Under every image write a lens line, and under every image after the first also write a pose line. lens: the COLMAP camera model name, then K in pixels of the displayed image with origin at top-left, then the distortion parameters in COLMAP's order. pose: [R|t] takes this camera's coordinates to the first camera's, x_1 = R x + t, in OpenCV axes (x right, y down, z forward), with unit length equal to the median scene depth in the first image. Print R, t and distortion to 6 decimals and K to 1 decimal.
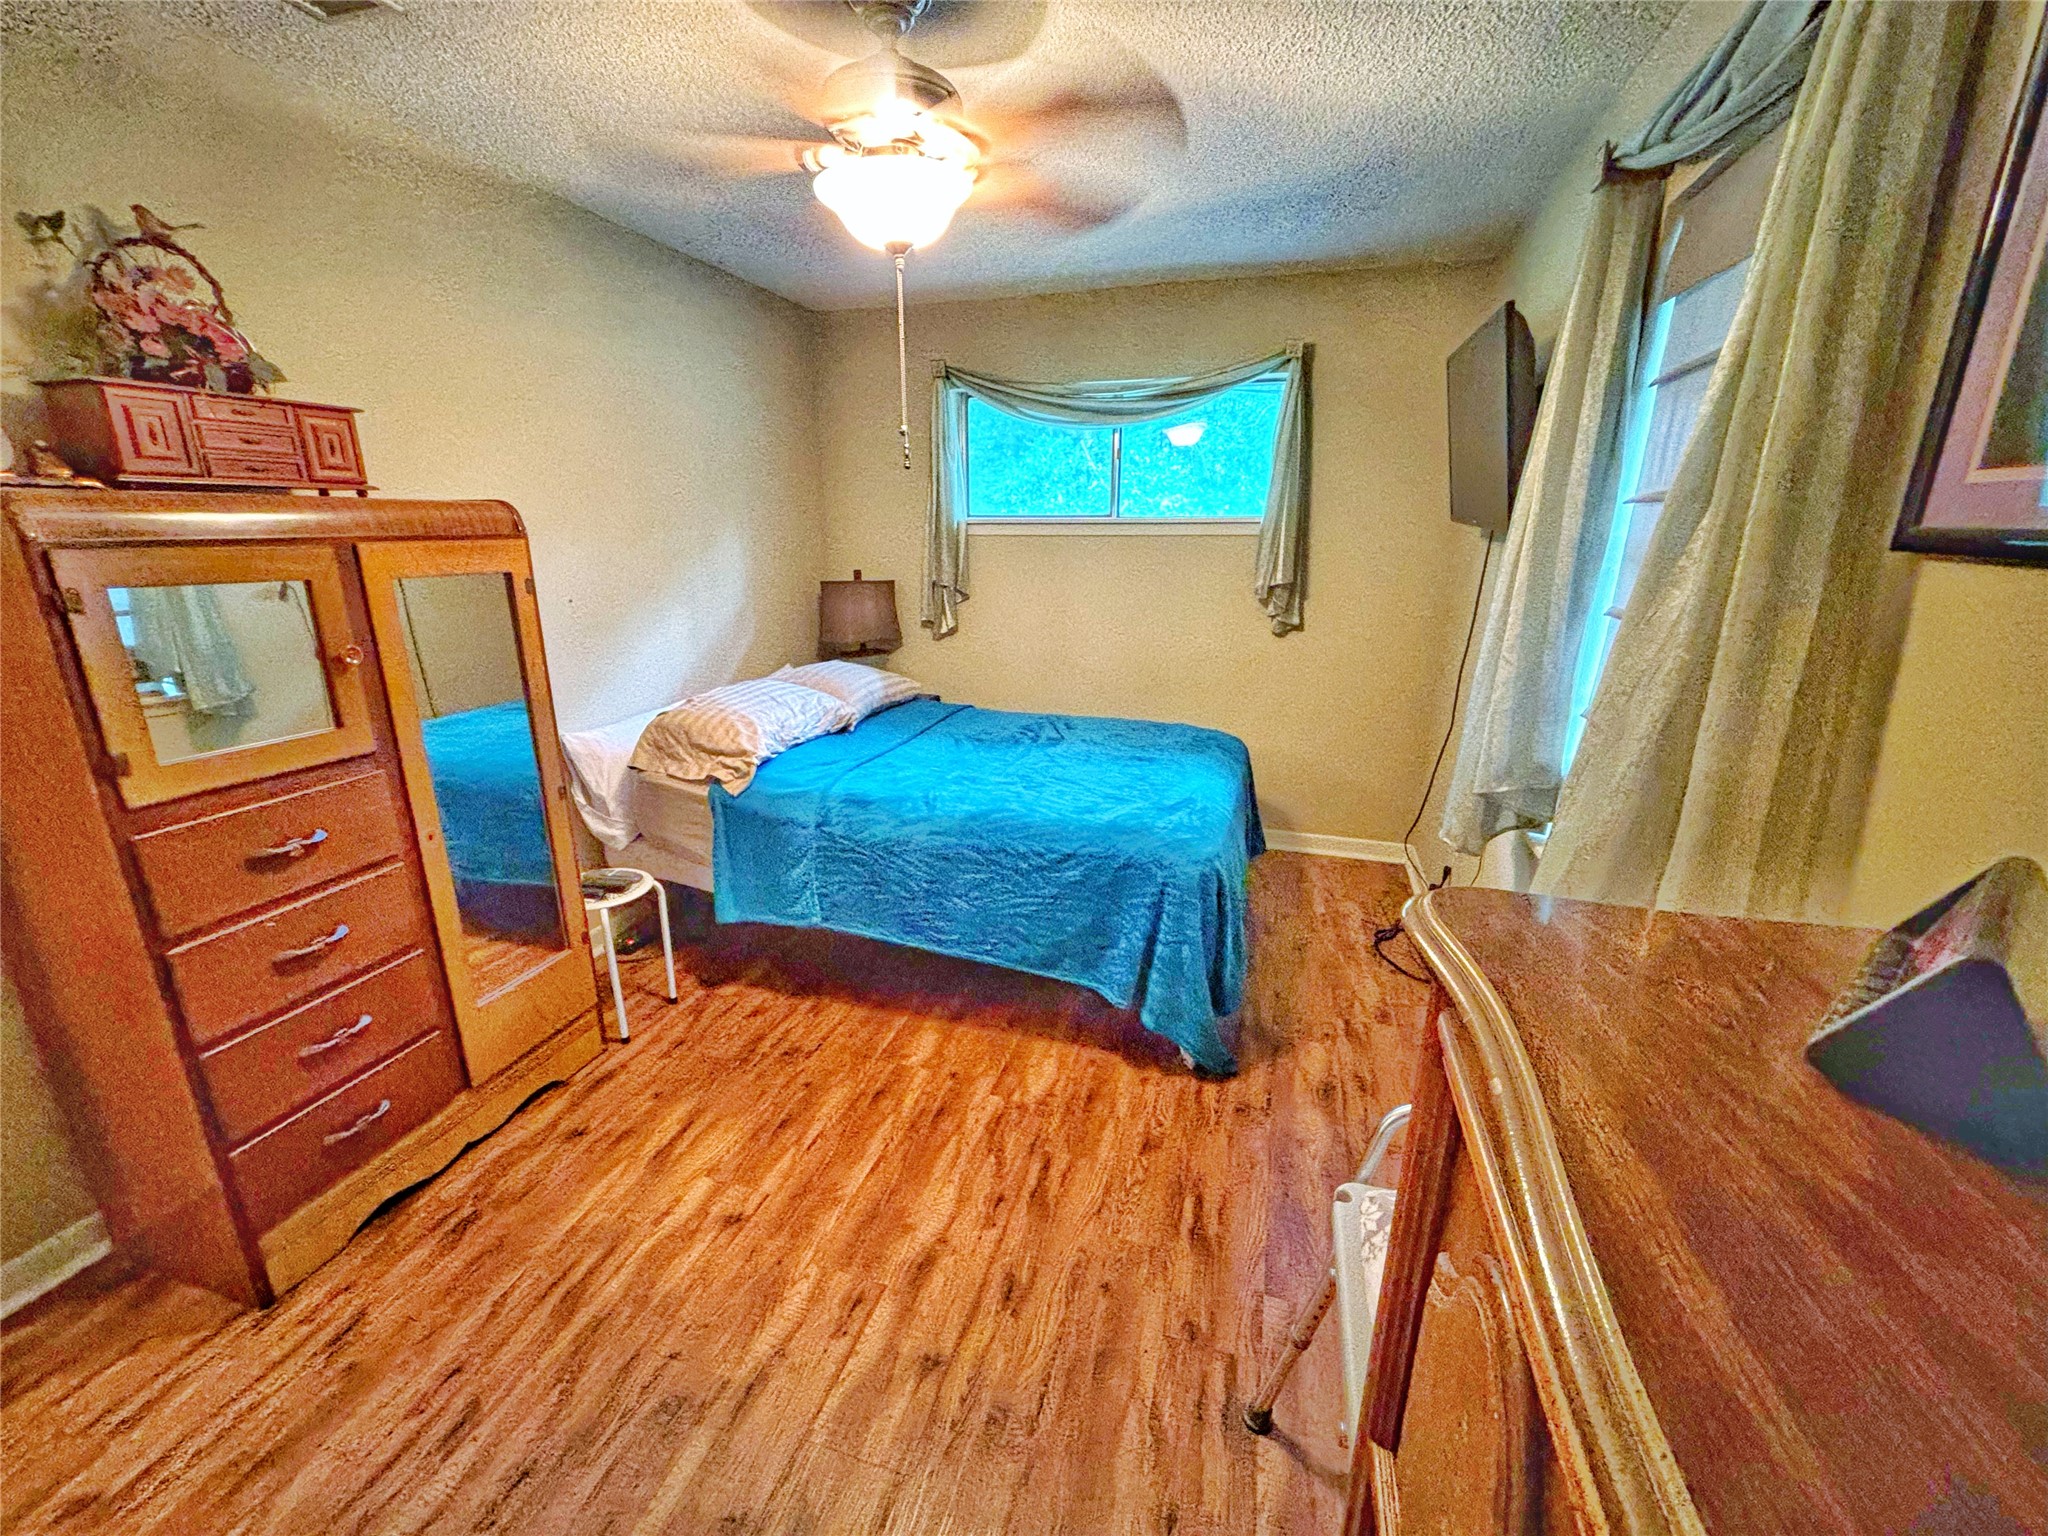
lens RADIAL K [[831.0, 0, 1026.1], [0, 831.0, 766.7], [0, 0, 1]] dist [-0.000594, 0.000559]
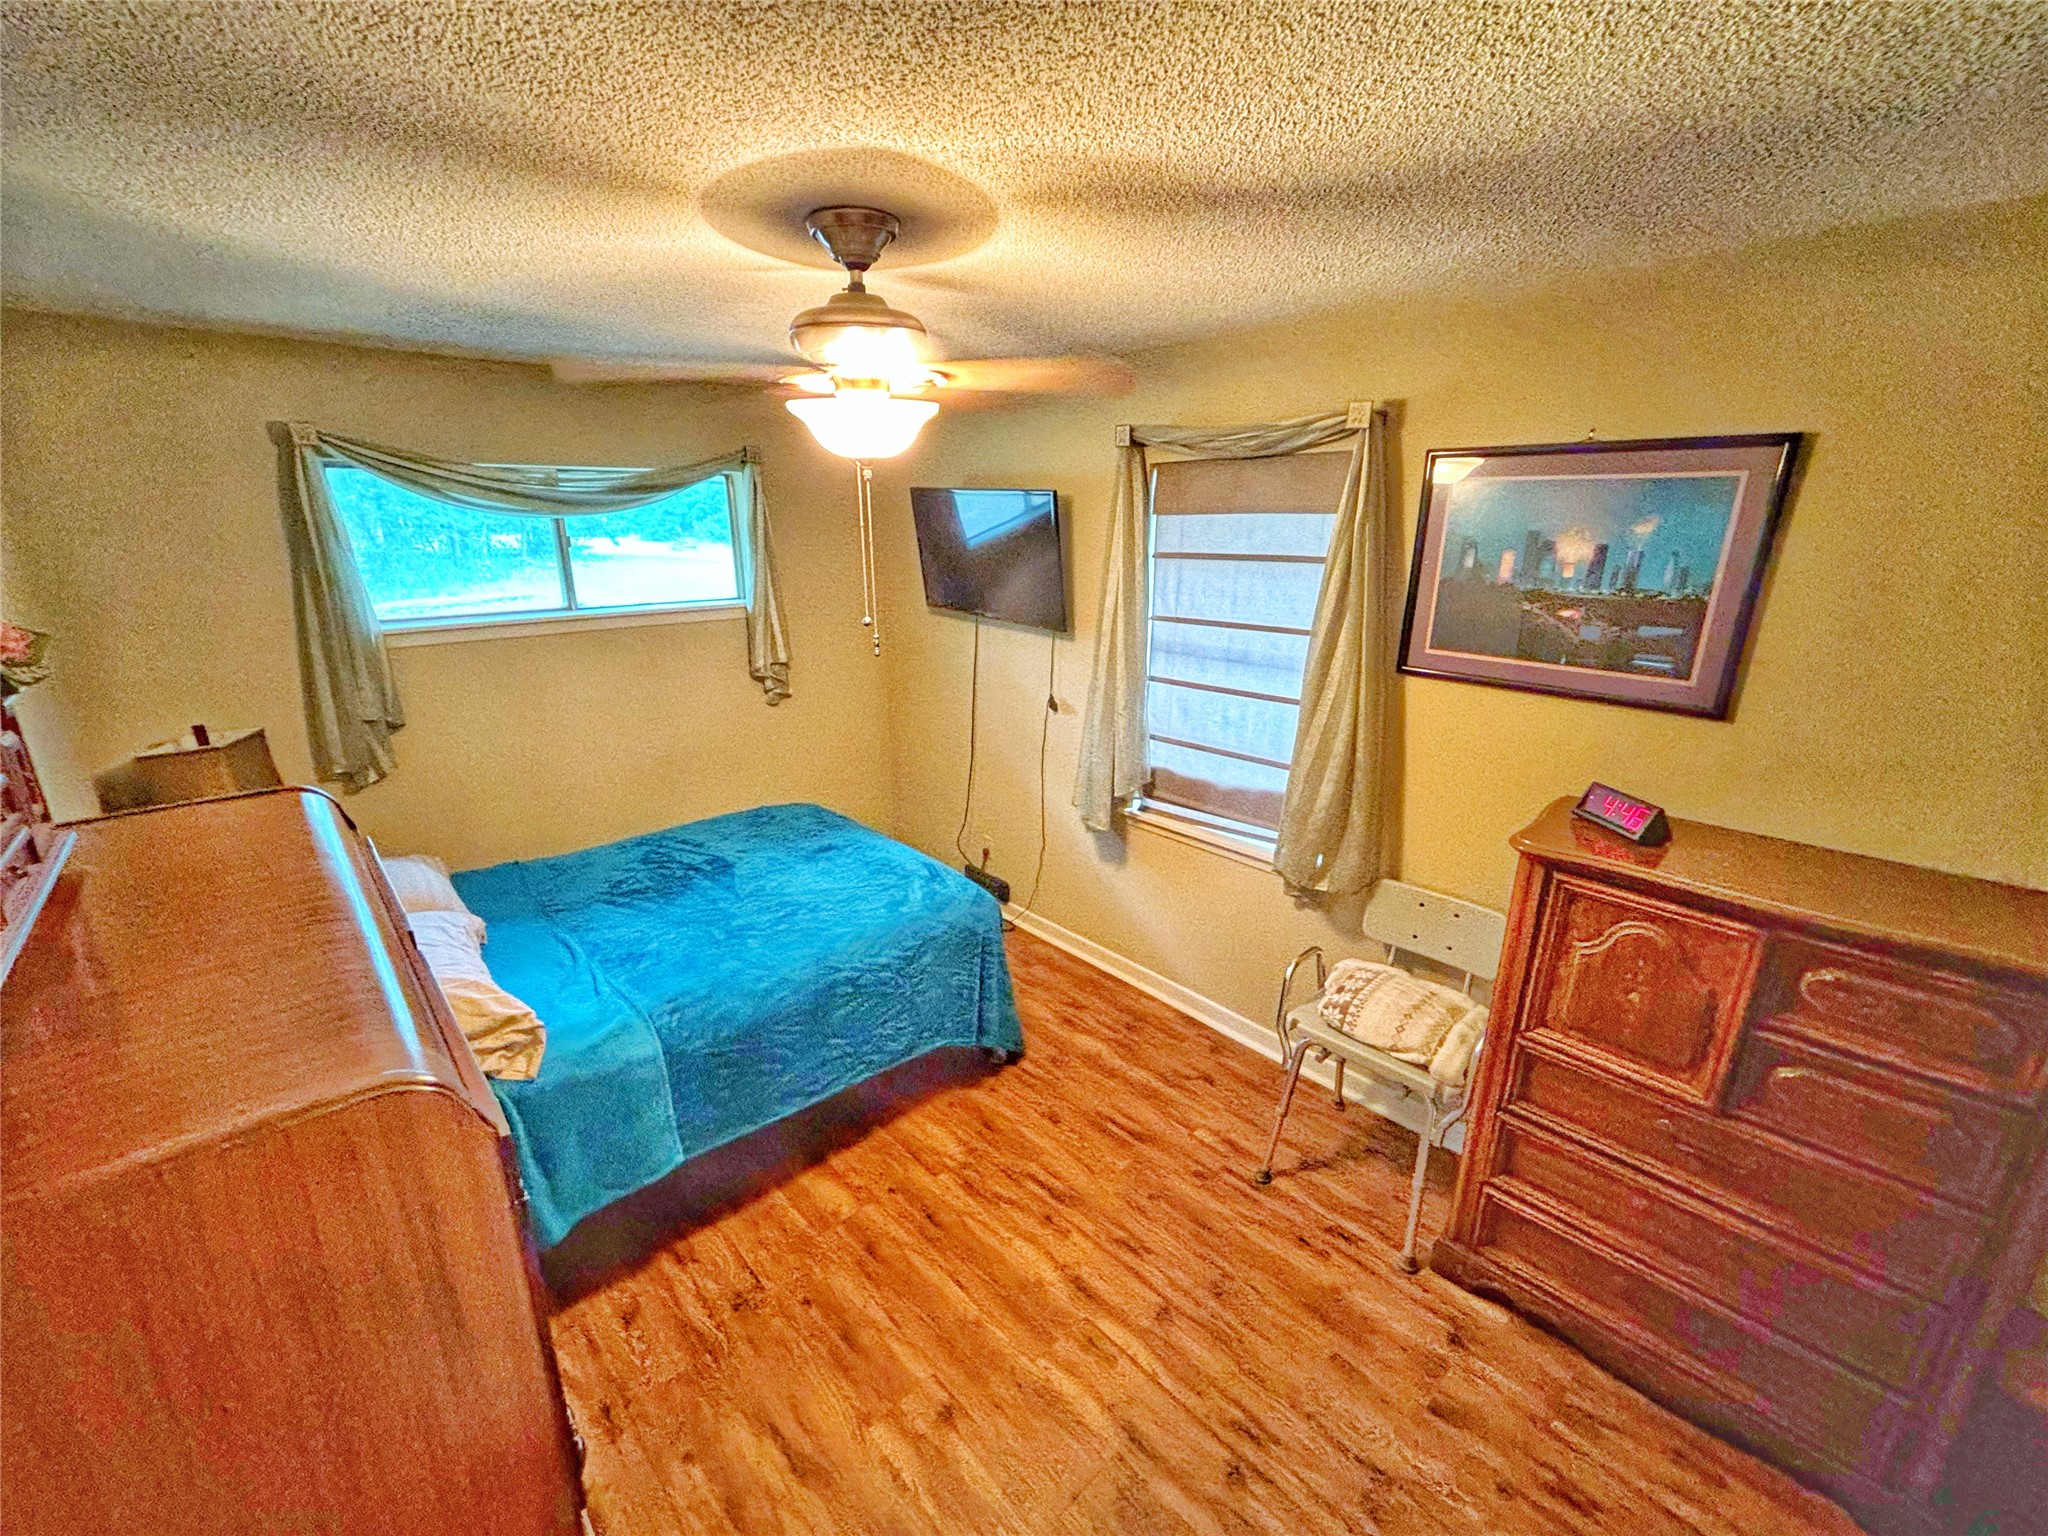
lens RADIAL K [[831.0, 0, 1026.1], [0, 831.0, 766.7], [0, 0, 1]] dist [-0.000594, 0.000559]
pose [[0.504908, -0.252092, 0.825541, -0.868941], [0.244451, 0.959009, 0.143340, -0.297720], [-0.827836, 0.129431, 0.545835, 0.256555]]
